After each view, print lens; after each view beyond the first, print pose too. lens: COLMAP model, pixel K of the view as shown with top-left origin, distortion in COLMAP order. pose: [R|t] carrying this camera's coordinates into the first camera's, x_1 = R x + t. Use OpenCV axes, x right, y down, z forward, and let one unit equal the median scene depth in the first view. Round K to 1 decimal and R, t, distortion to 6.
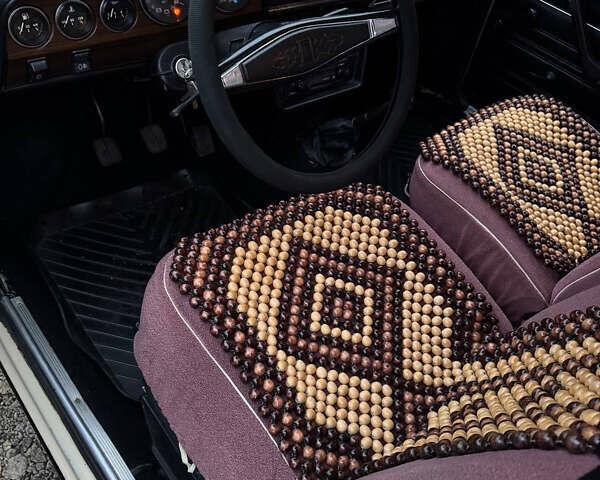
lens RADIAL K [[572.1, 0, 300.0], [0, 572.1, 240.0], [0, 0, 1]] dist [0.112910, -0.236609]
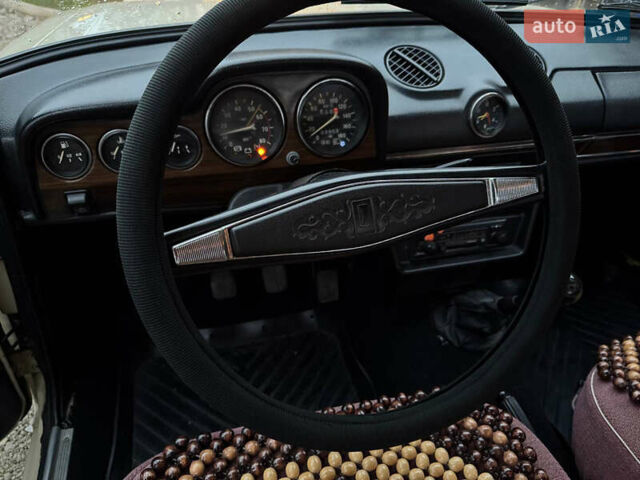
lens RADIAL K [[451.5, 0, 320.0], [0, 451.5, 240.0], [0, 0, 1]] dist [0.028715, -0.058078]
pose [[0.897780, 0.133831, -0.419620, 0.142201], [-0.212015, 0.966391, -0.145393, -0.174065], [0.386059, 0.219496, 0.895980, 0.428322]]
